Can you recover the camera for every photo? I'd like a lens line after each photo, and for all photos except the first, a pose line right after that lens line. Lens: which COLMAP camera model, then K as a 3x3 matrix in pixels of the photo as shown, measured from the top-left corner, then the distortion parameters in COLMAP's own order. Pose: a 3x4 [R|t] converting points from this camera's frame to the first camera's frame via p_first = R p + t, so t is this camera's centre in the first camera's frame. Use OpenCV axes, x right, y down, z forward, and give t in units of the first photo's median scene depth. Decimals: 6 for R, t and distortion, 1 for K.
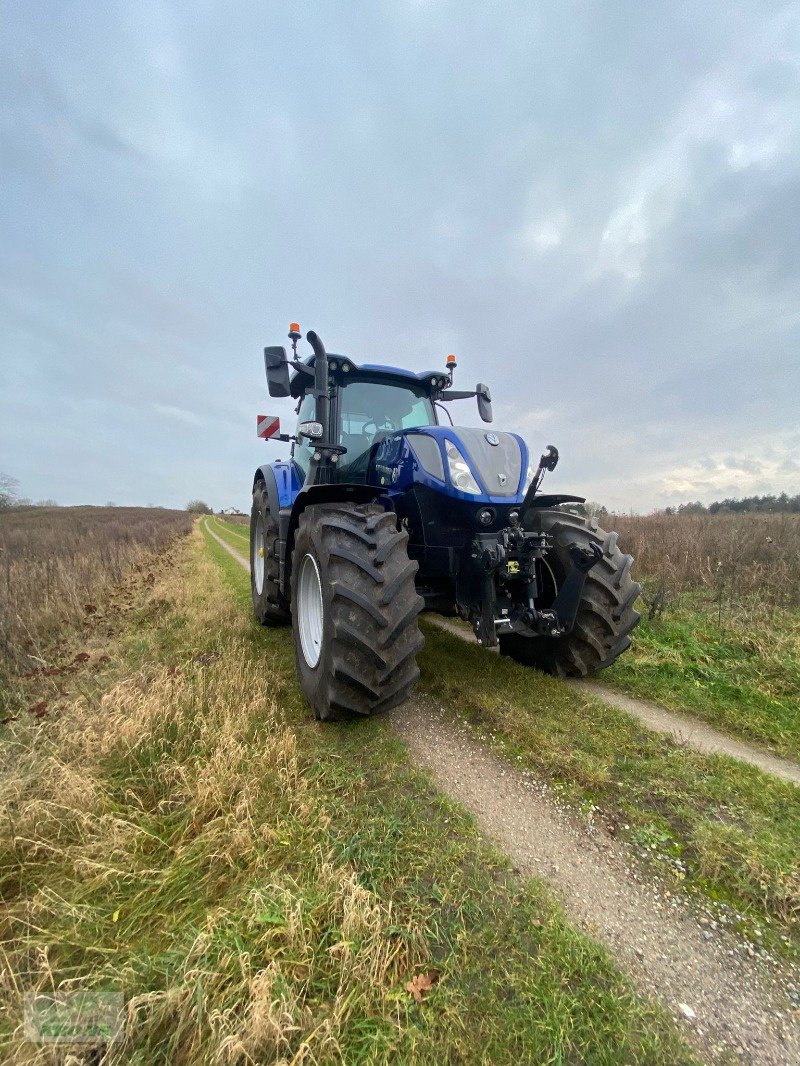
lens RADIAL K [[432.1, 0, 400.8], [0, 432.1, 536.9], [0, 0, 1]] dist [0.025545, -0.001213]
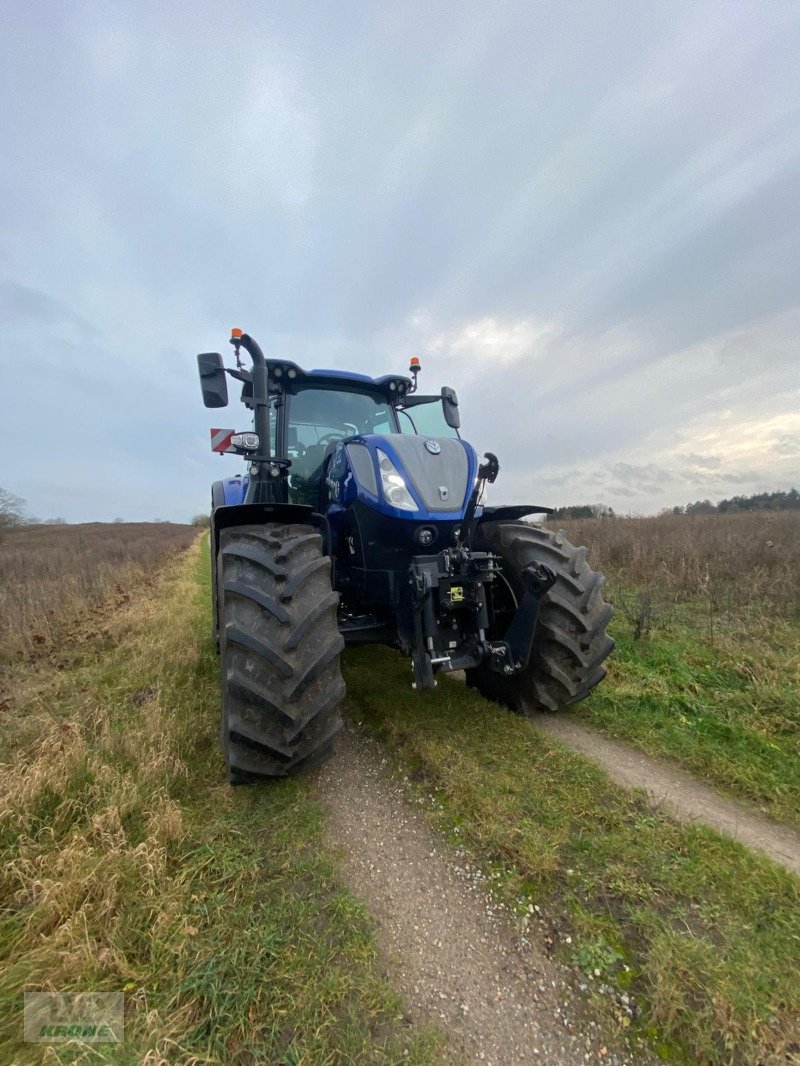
lens RADIAL K [[432.1, 0, 402.0], [0, 432.1, 534.6], [0, 0, 1]] dist [0.025545, -0.001213]
pose [[0.999487, -0.029154, -0.013279, 0.108252], [0.028856, 0.999338, -0.022167, -0.021389], [0.013917, 0.021773, 0.999666, 0.088265]]
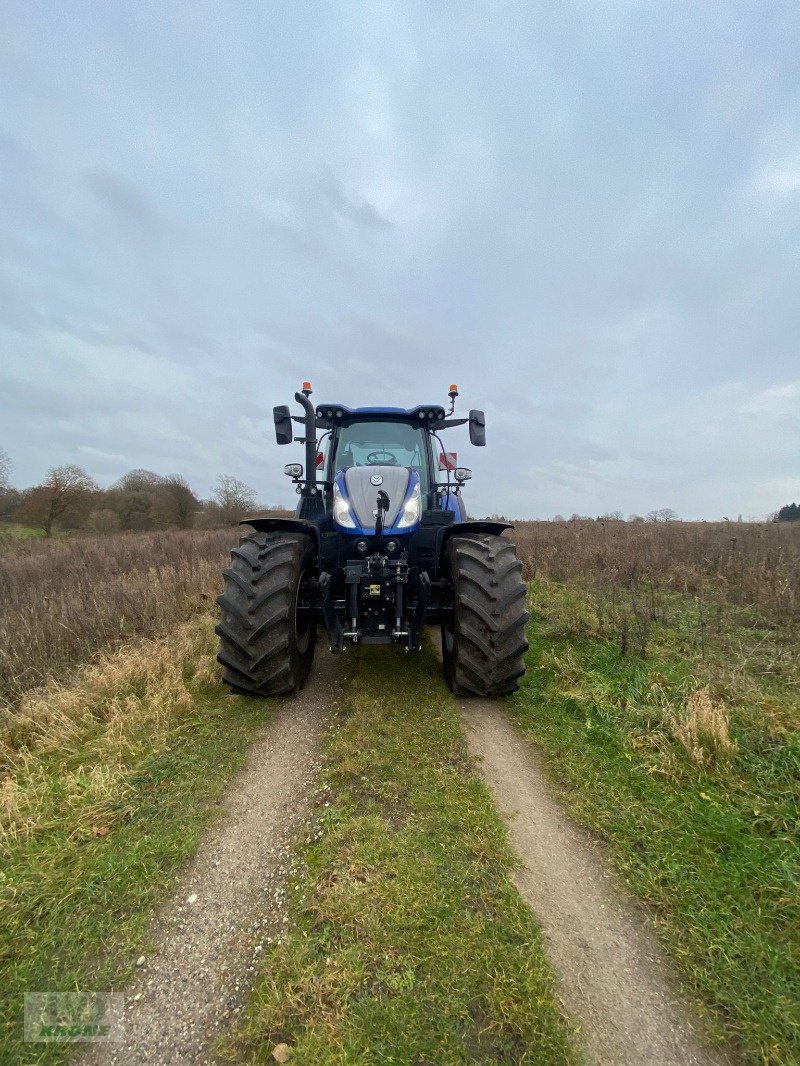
lens RADIAL K [[432.1, 0, 402.6], [0, 432.1, 531.9], [0, 0, 1]] dist [0.025545, -0.001213]
pose [[0.915631, 0.012925, -0.401811, 0.524708], [-0.017325, 0.999823, -0.007319, -0.053260], [0.401645, 0.013663, 0.915693, -0.034712]]
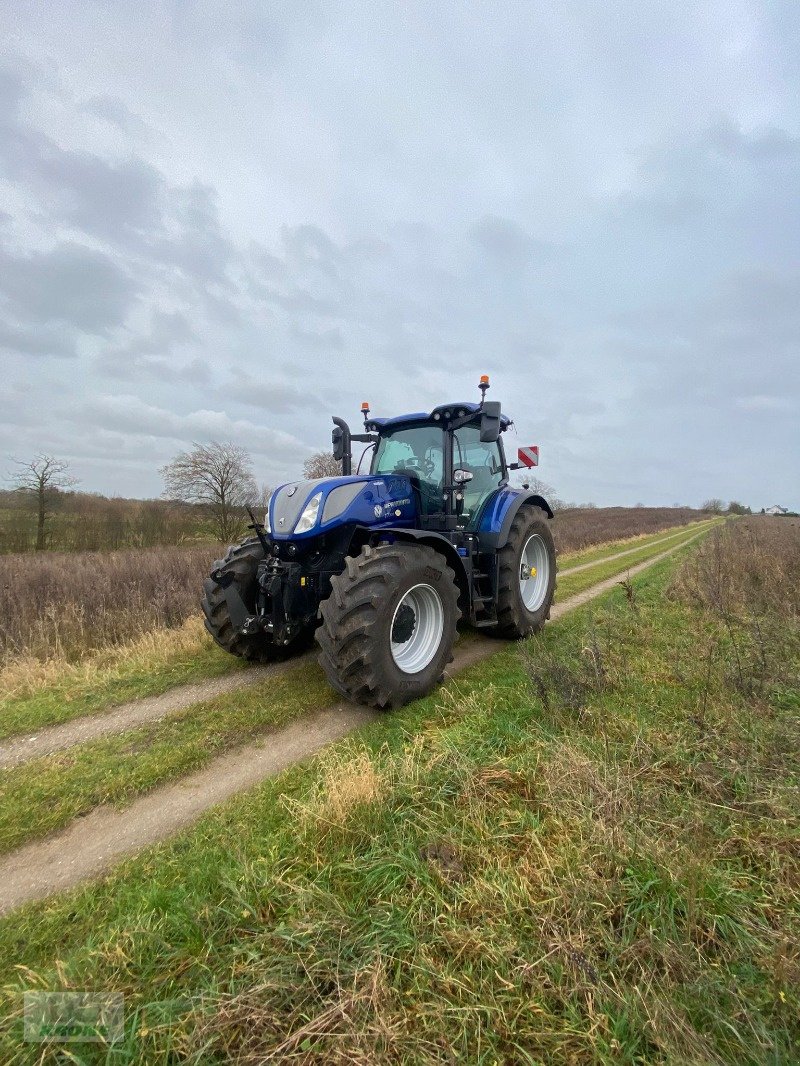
lens RADIAL K [[432.1, 0, 402.5], [0, 432.1, 523.5], [0, 0, 1]] dist [0.025545, -0.001213]
pose [[0.422169, 0.014846, -0.906396, 1.113650], [-0.039529, 0.999216, -0.002045, -0.094382], [0.905655, 0.036692, 0.422425, 0.521053]]
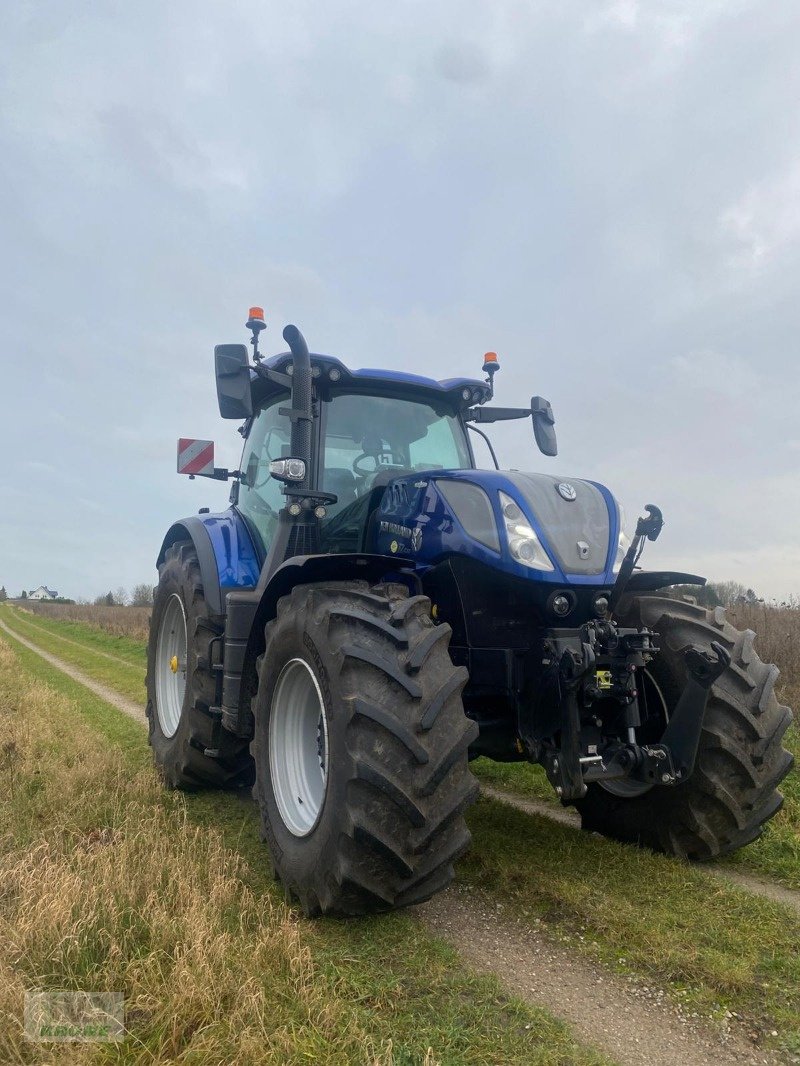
lens RADIAL K [[829.2, 0, 405.4], [0, 829.2, 524.1], [0, 0, 1]] dist [-0.006369, 0.018573]
pose [[0.998980, 0.011246, 0.043742, -0.071700], [-0.004757, 0.989316, -0.145709, 0.013166], [-0.044914, 0.145352, 0.988360, -0.198765]]
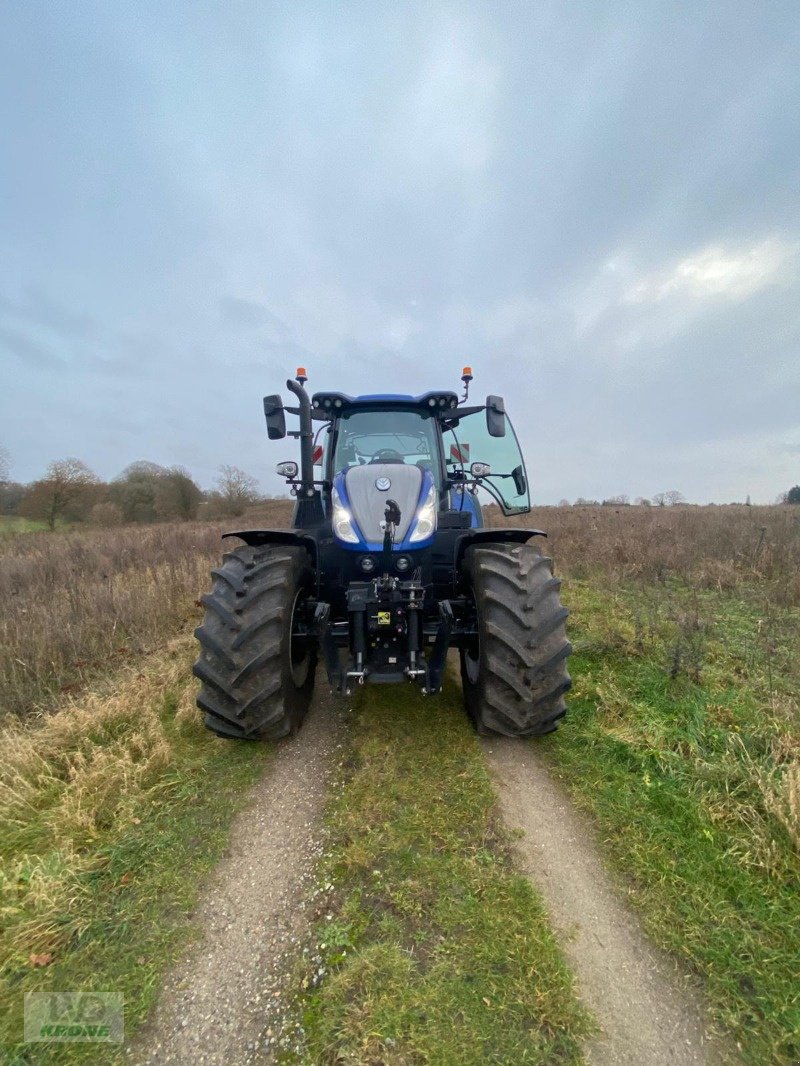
lens RADIAL K [[432.1, 0, 402.1], [0, 432.1, 533.0], [0, 0, 1]] dist [0.025545, -0.001213]
pose [[0.911705, 0.011235, -0.410692, 0.456223], [-0.000738, 0.999669, 0.025708, -0.097377], [0.410845, -0.023135, 0.911412, 0.084106]]
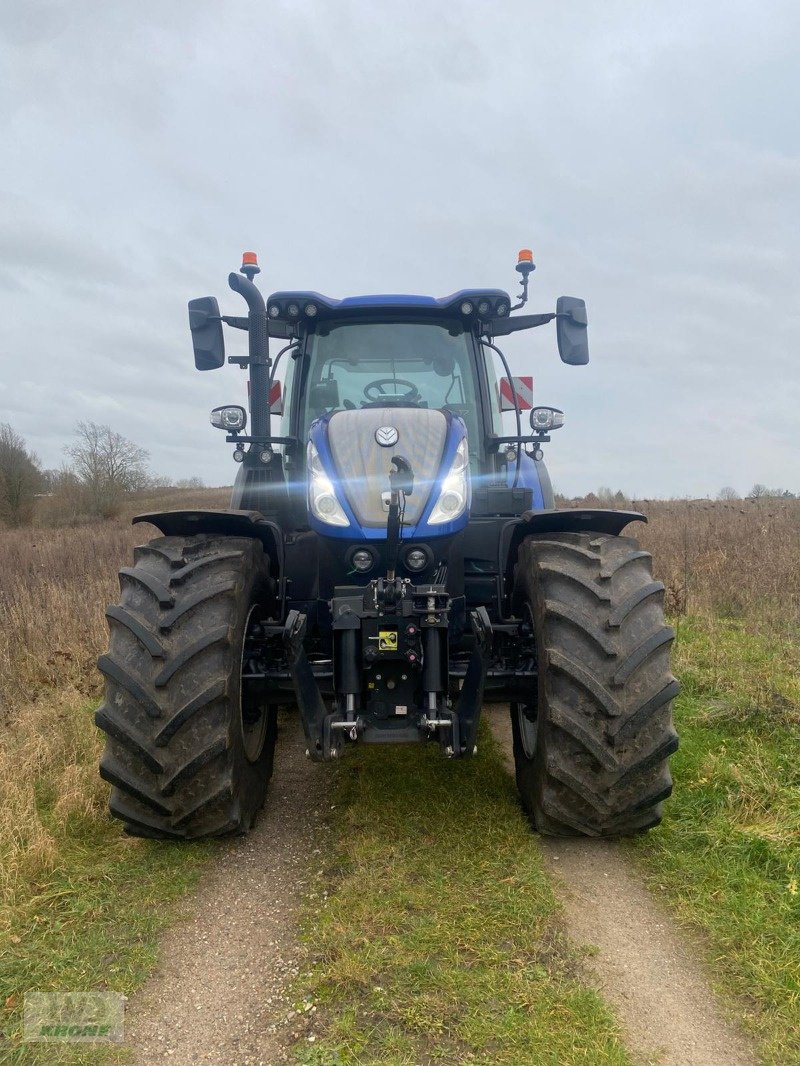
lens RADIAL K [[826.2, 0, 411.1], [0, 826.2, 529.6], [0, 0, 1]] dist [0.002584, 0.031123]
pose [[0.907585, -0.000286, -0.419867, 0.522416], [-0.000383, 0.999999, -0.001507, -0.060479], [0.419867, 0.001528, 0.907584, -0.054472]]
